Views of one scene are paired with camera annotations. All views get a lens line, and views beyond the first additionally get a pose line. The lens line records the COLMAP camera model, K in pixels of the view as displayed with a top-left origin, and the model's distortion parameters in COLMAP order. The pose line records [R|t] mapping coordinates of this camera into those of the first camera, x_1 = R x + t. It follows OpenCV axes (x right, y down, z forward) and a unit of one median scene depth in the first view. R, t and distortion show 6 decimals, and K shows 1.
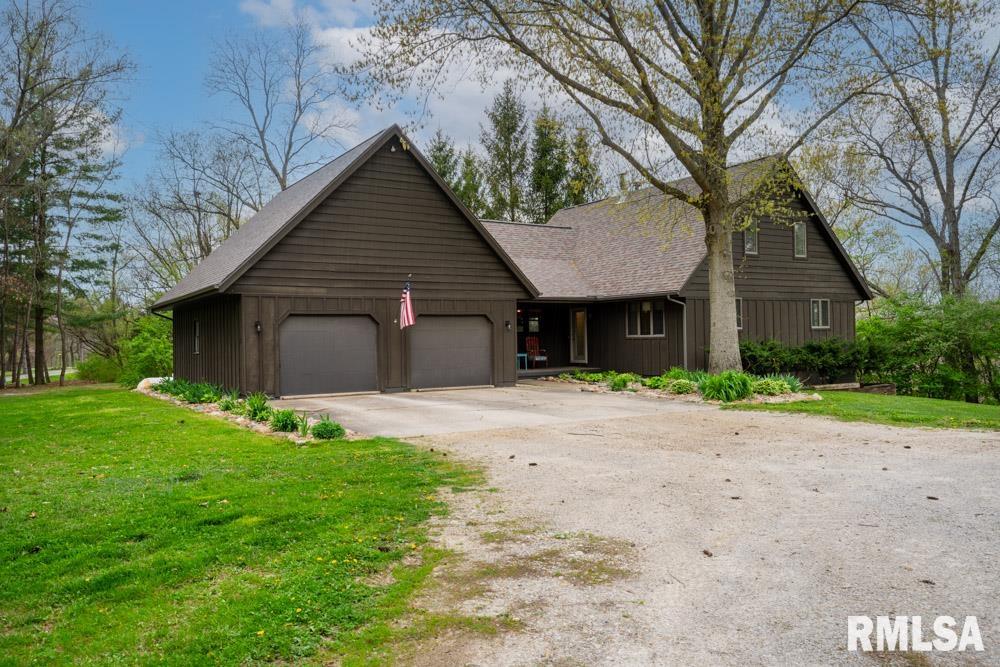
lens RADIAL K [[804.8, 0, 500.0], [0, 804.8, 333.5], [0, 0, 1]] dist [0.005600, 0.001083]
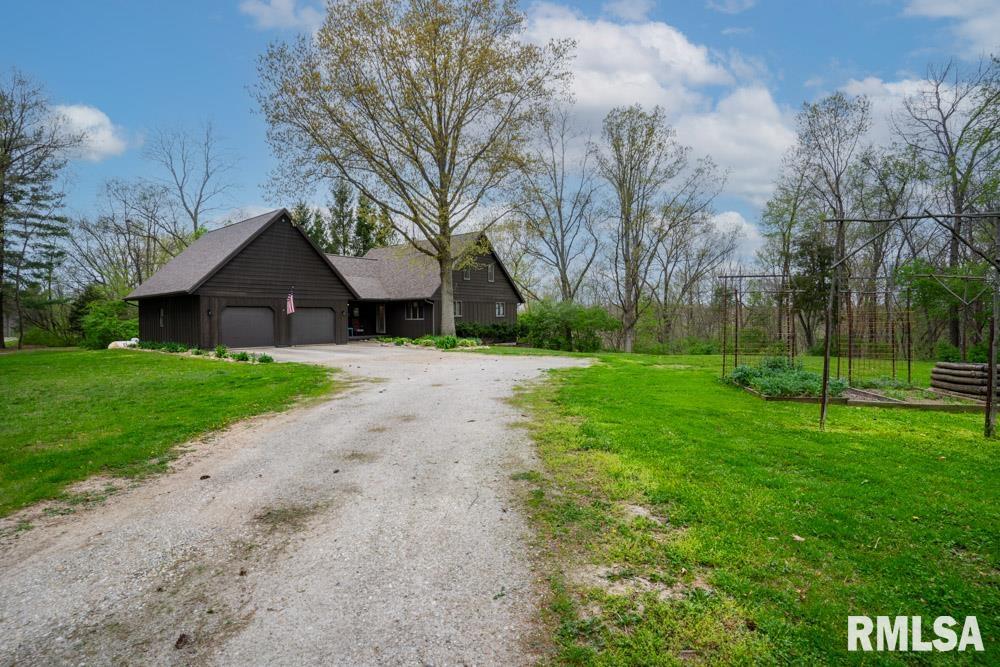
lens RADIAL K [[495.2, 0, 495.2], [0, 495.2, 329.5], [0, 0, 1]] dist [-0.079065, 0.035257]
pose [[0.949013, 0.005803, 0.315184, -0.014165], [-0.013500, 0.999661, 0.022244, -0.001440], [-0.314948, -0.025365, 0.948770, -0.213914]]
